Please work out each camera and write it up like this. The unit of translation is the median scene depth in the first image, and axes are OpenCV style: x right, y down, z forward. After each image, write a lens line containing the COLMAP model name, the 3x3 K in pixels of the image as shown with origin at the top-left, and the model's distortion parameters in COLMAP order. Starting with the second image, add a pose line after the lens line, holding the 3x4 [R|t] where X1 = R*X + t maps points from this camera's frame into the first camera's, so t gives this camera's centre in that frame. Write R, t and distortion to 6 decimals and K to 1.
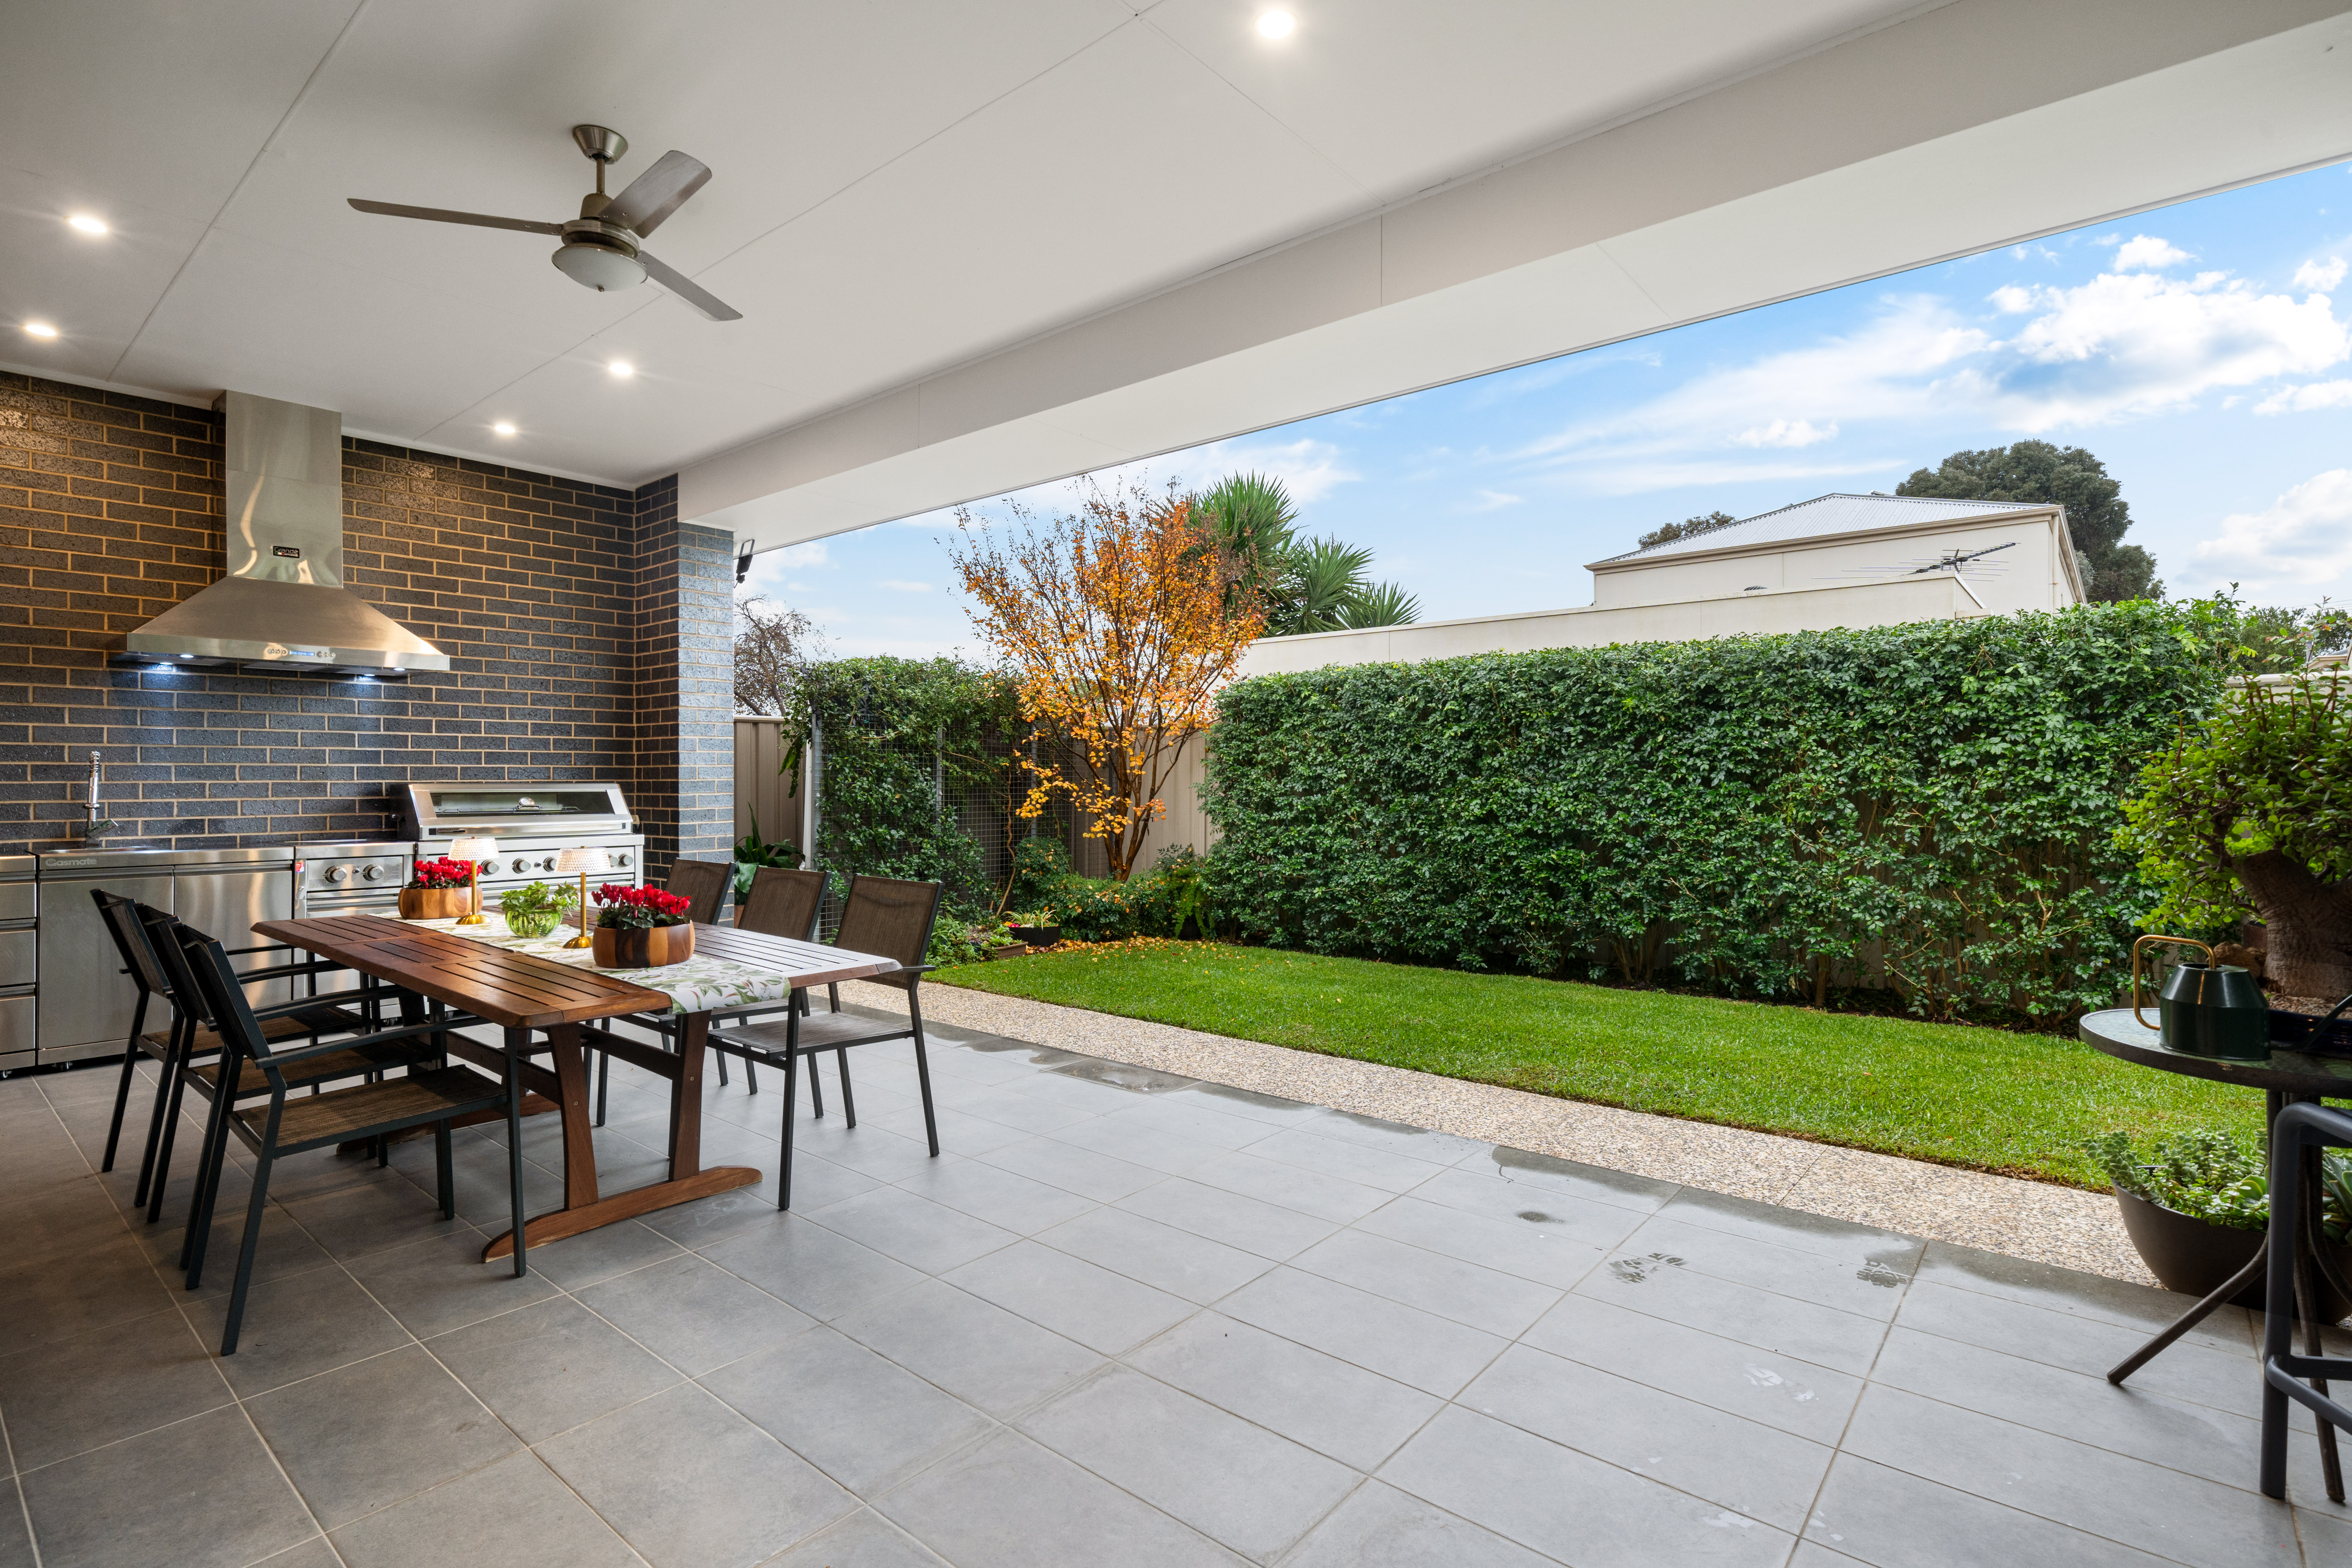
lens RADIAL K [[1132.9, 0, 1176.0], [0, 1132.9, 784.0], [0, 0, 1]] dist [0.004047, 0.000724]
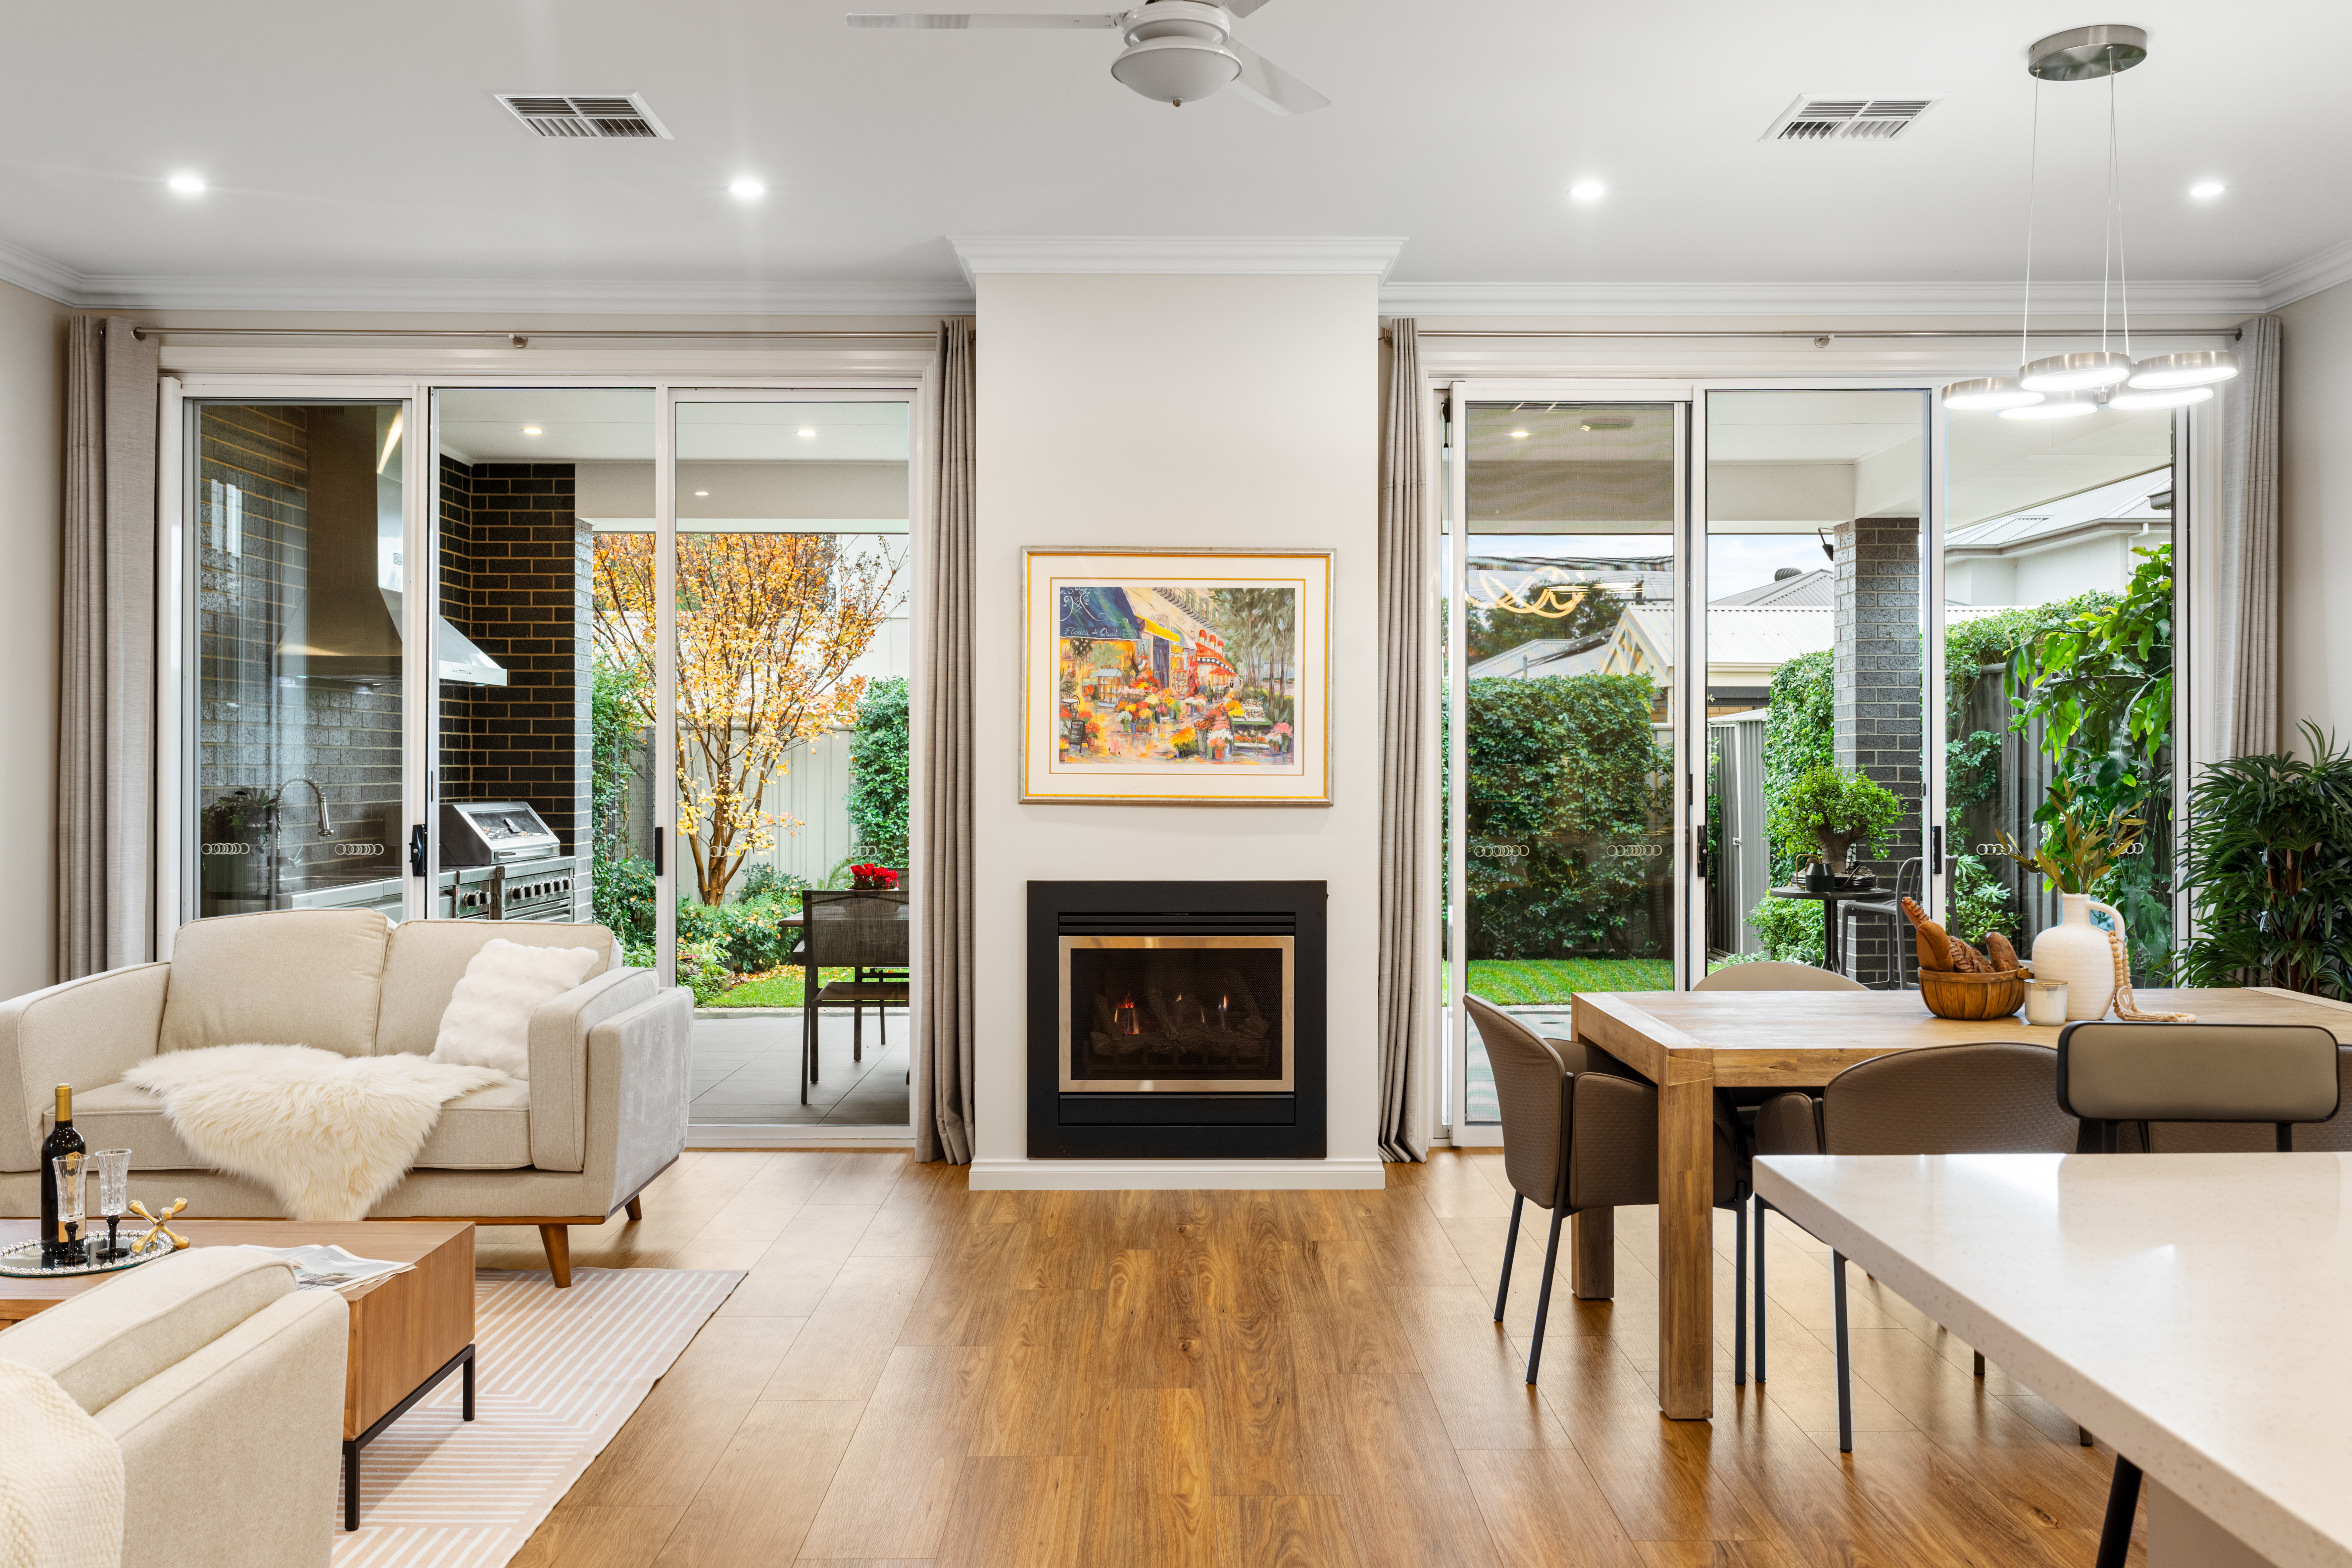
lens RADIAL K [[1923.3, 0, 1176.0], [0, 1923.3, 784.0], [0, 0, 1]] dist [-0.071943, -0.000665]
pose [[0.762571, -0.003083, 0.646898, -1.249344], [0.003168, 0.999994, 0.001032, -0.017284], [-0.646897, 0.001263, 0.762576, -0.582340]]
